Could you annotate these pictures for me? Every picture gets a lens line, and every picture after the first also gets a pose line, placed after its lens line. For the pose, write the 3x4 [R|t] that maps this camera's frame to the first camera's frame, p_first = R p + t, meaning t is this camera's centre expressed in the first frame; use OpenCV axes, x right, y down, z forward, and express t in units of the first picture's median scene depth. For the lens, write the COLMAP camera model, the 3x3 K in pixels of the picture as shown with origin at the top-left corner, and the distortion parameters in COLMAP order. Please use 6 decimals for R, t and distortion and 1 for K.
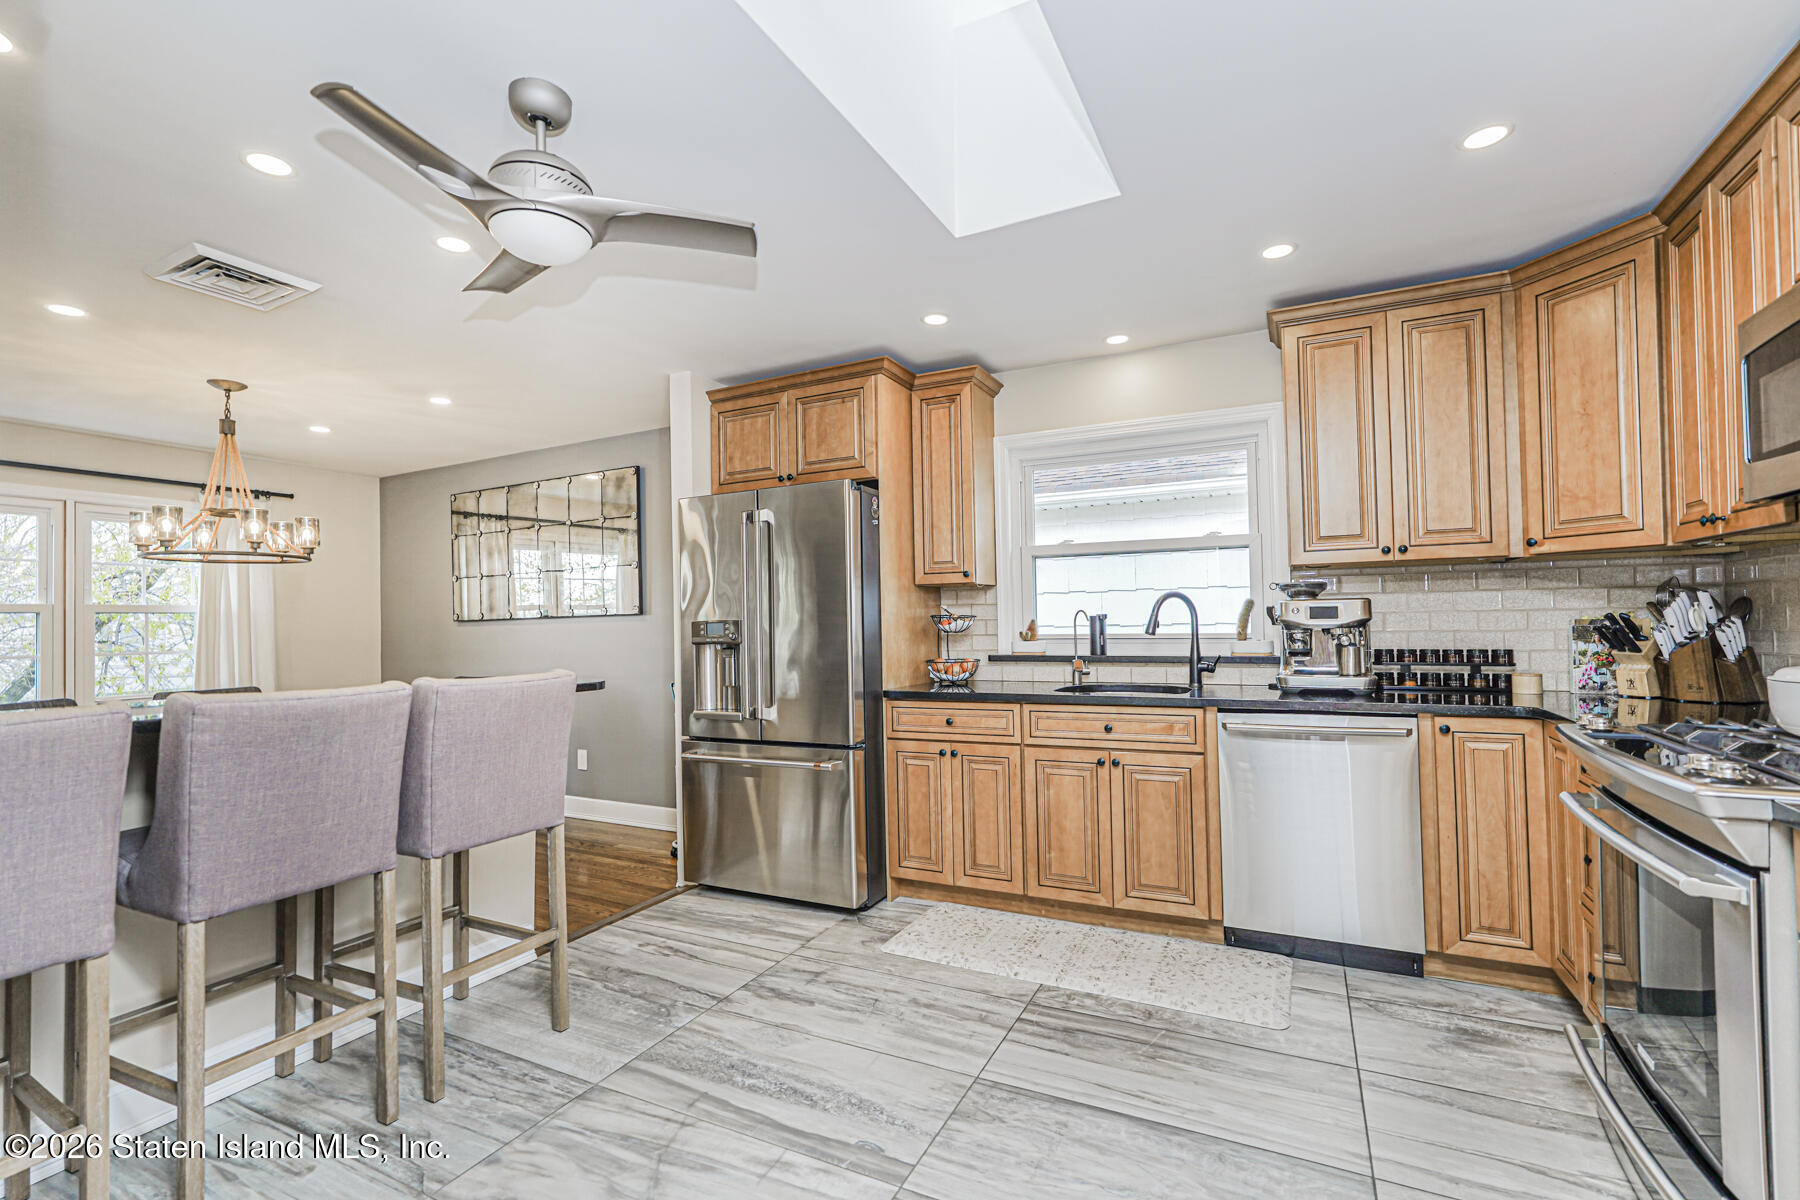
lens RADIAL K [[793.4, 0, 900.0], [0, 793.4, 605.4], [0, 0, 1]] dist [-0.017128, 0.008486]
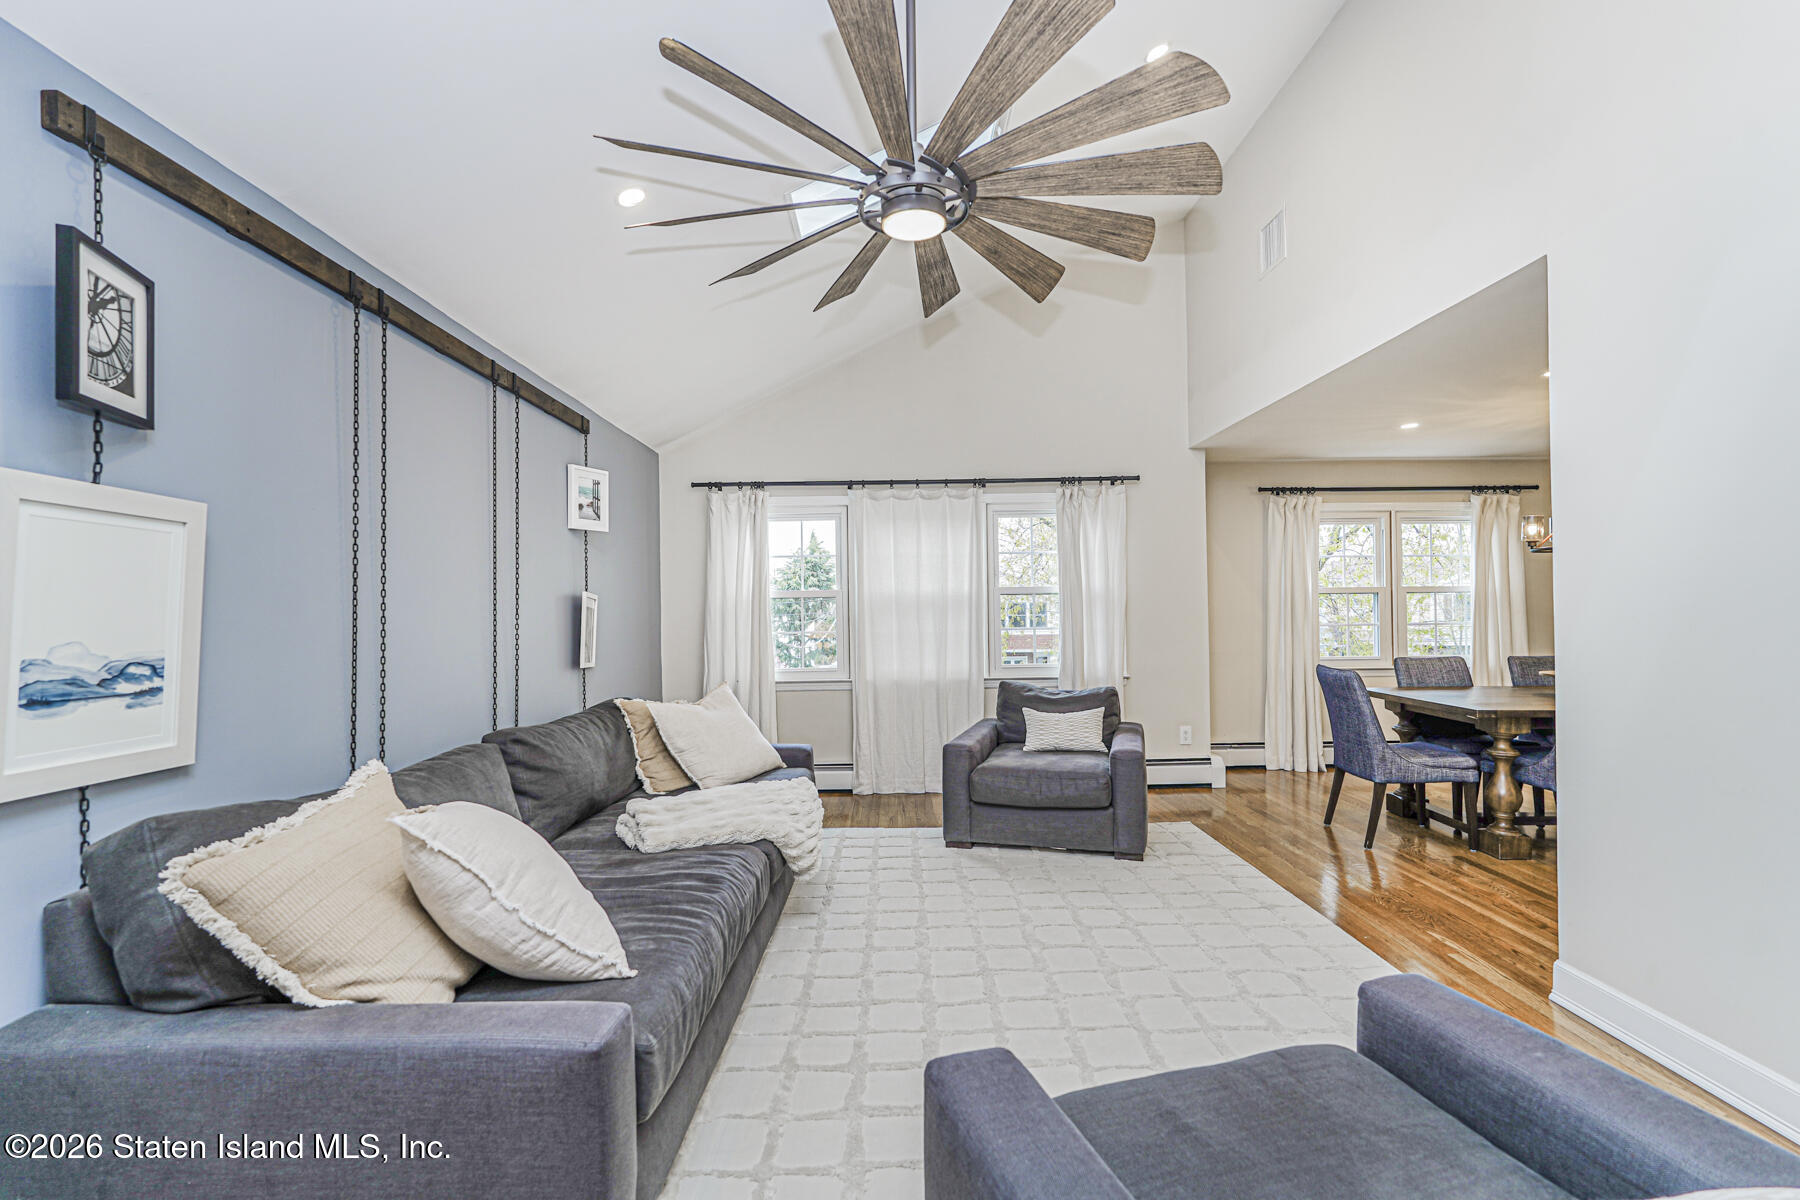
lens RADIAL K [[793.4, 0, 894.1], [0, 793.4, 604.4], [0, 0, 1]] dist [-0.017128, 0.008486]
pose [[0.456943, 0.007873, -0.889461, -0.375164], [0.022168, 0.999549, 0.020236, -0.028011], [0.889220, -0.028965, 0.456563, -0.630291]]
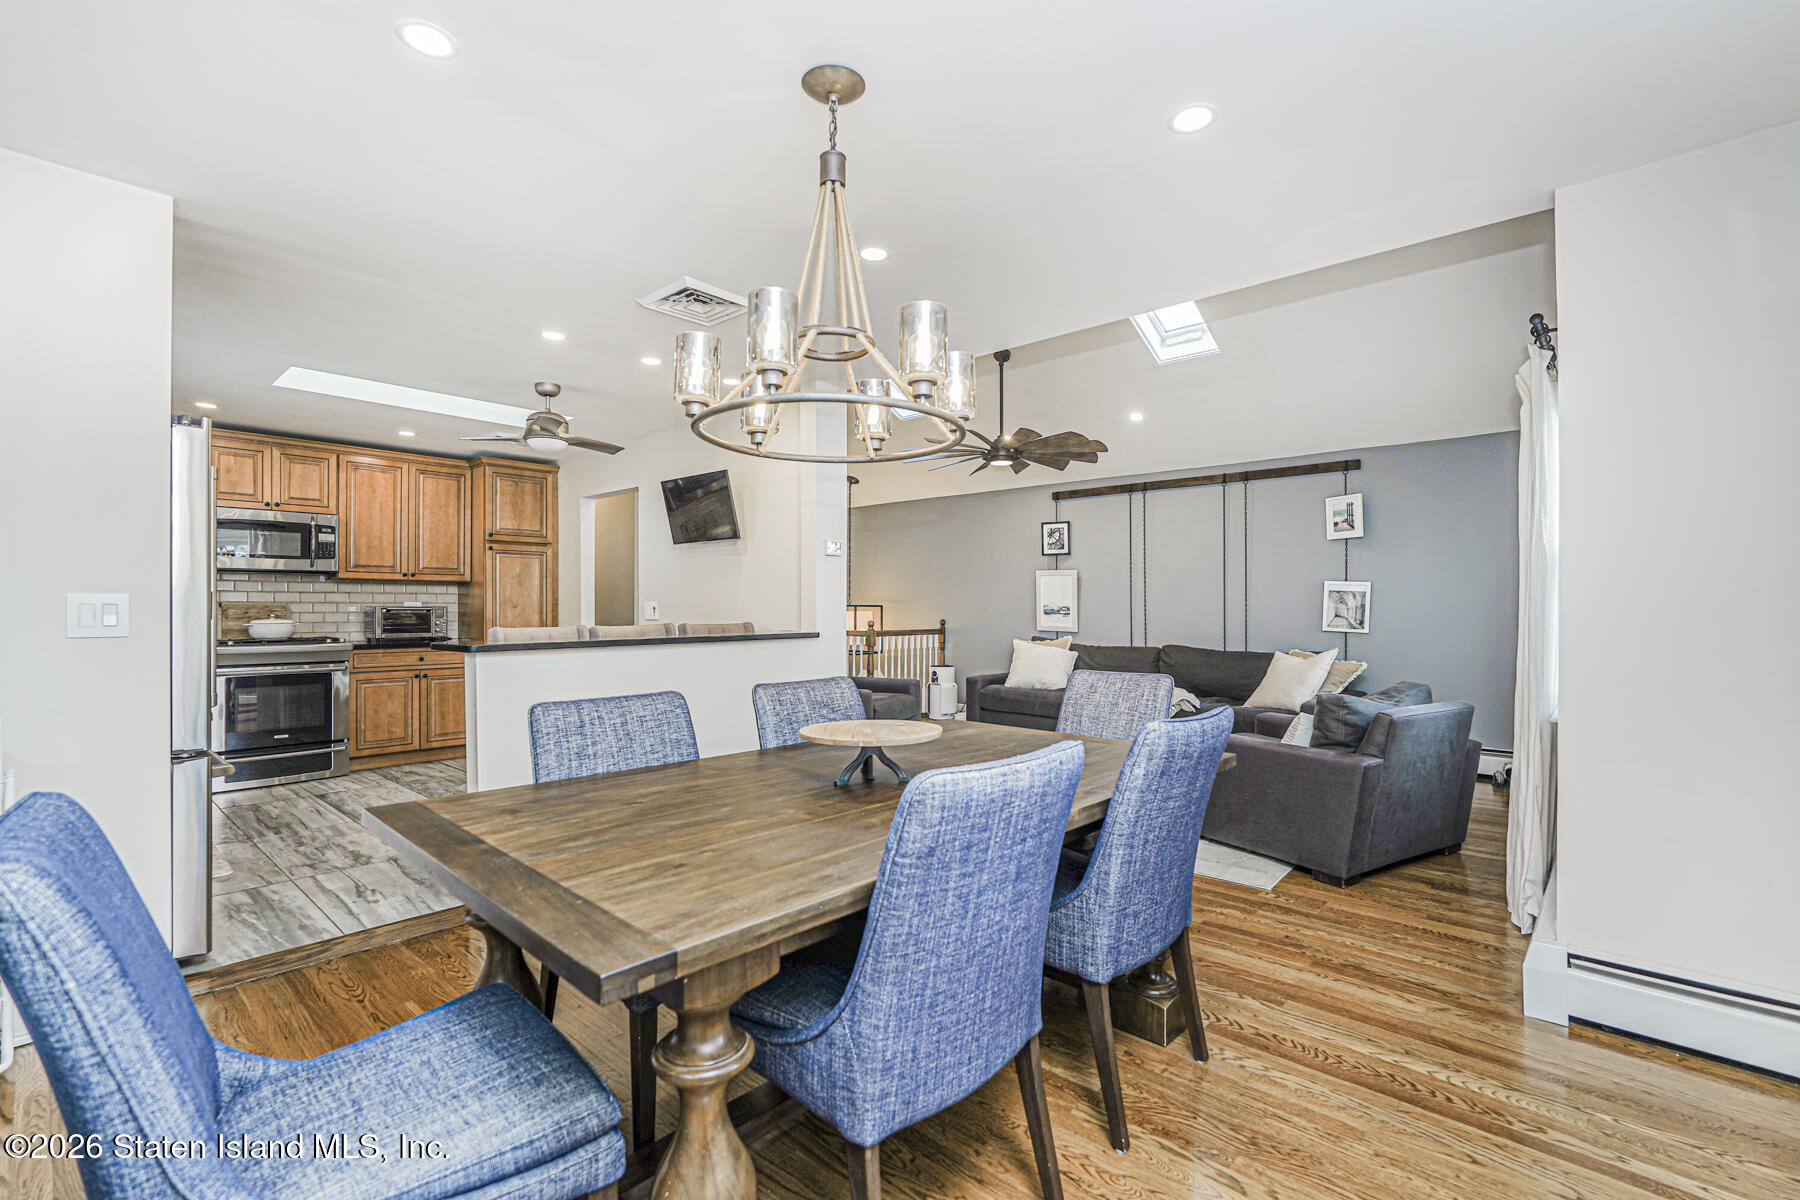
lens RADIAL K [[793.4, 0, 901.4], [0, 793.4, 603.4], [0, 0, 1]] dist [-0.017128, 0.008486]
pose [[-0.964844, 0.019530, 0.262095, -1.336260], [0.012580, 0.999524, -0.028168, 0.072224], [-0.262520, -0.023880, -0.964631, 1.907421]]
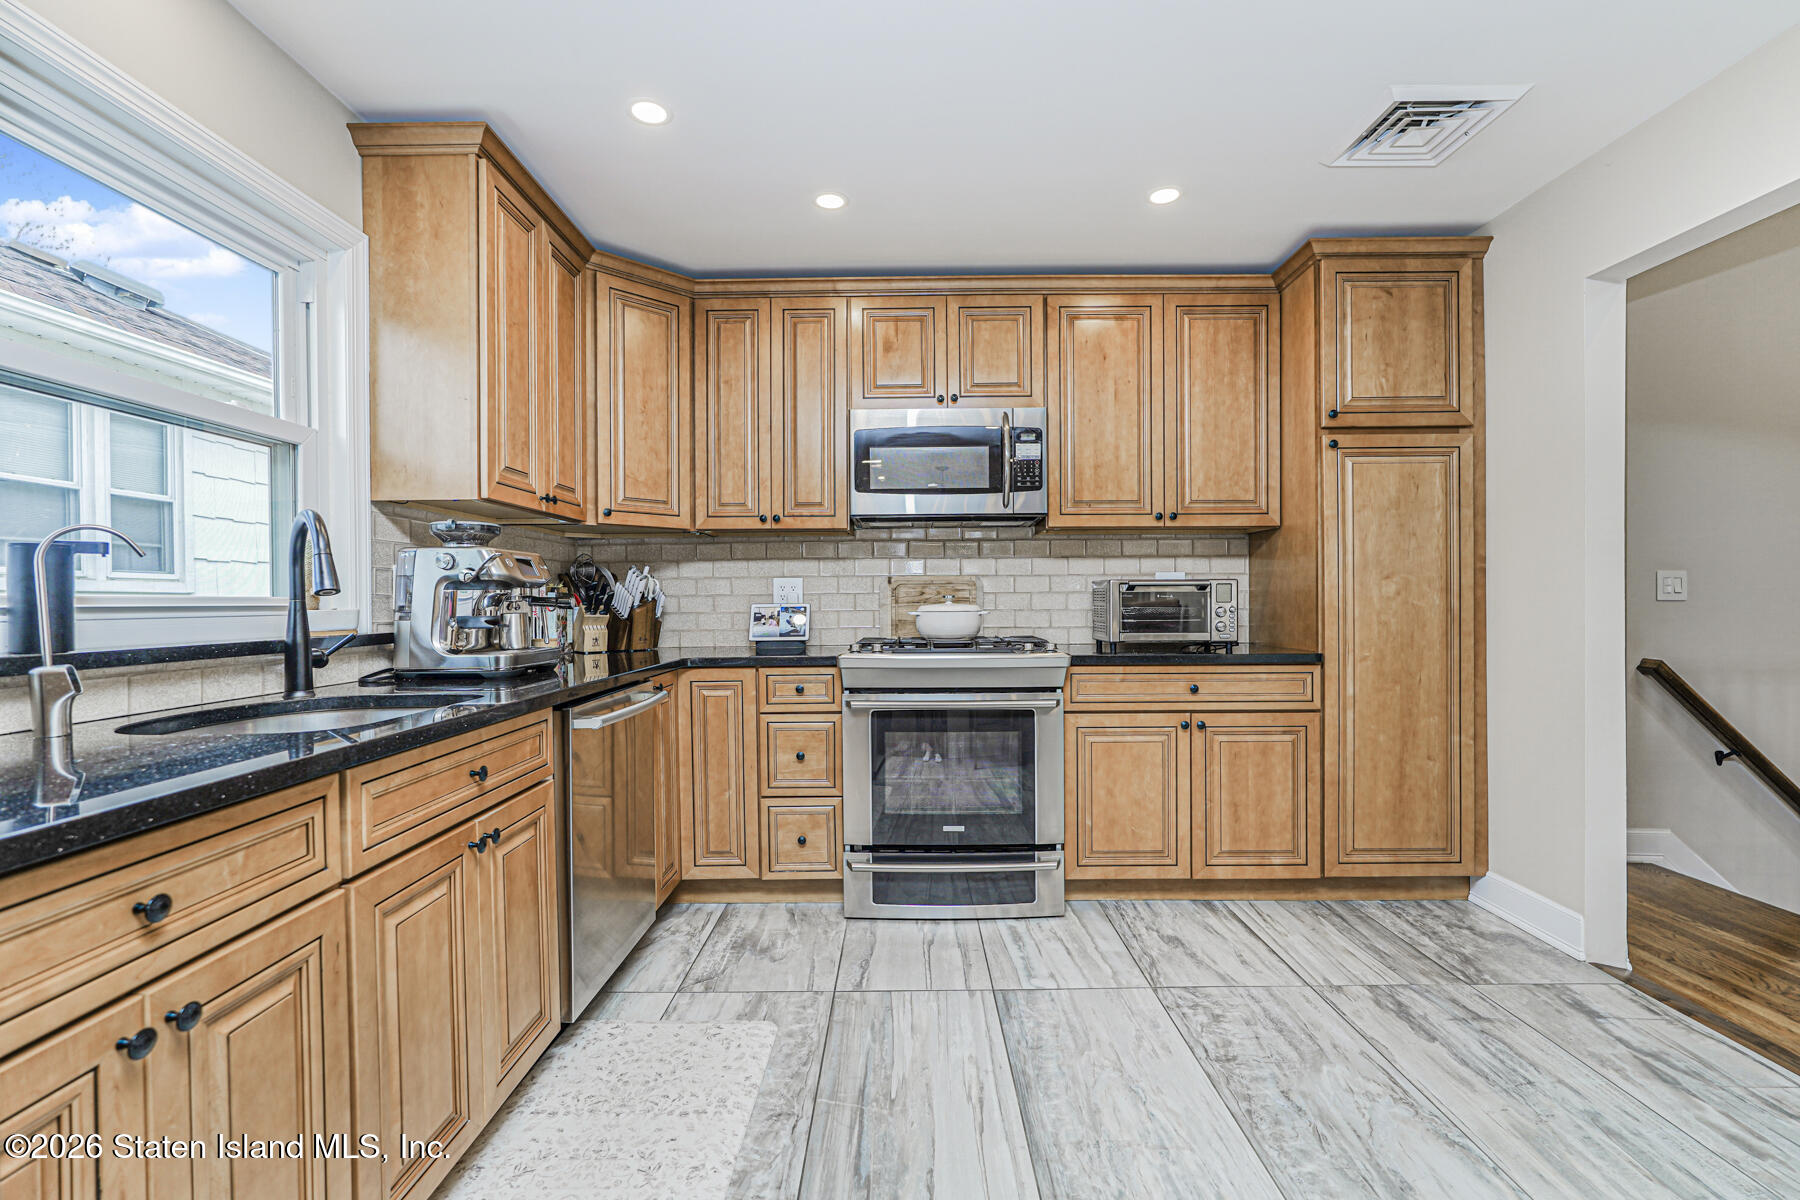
lens RADIAL K [[793.4, 0, 903.7], [0, 793.4, 604.2], [0, 0, 1]] dist [-0.017128, 0.008486]
pose [[-0.445471, 0.013909, 0.895189, -0.313975], [-0.002463, 0.999857, -0.016760, 0.056604], [-0.895293, -0.009671, -0.445372, 1.012710]]
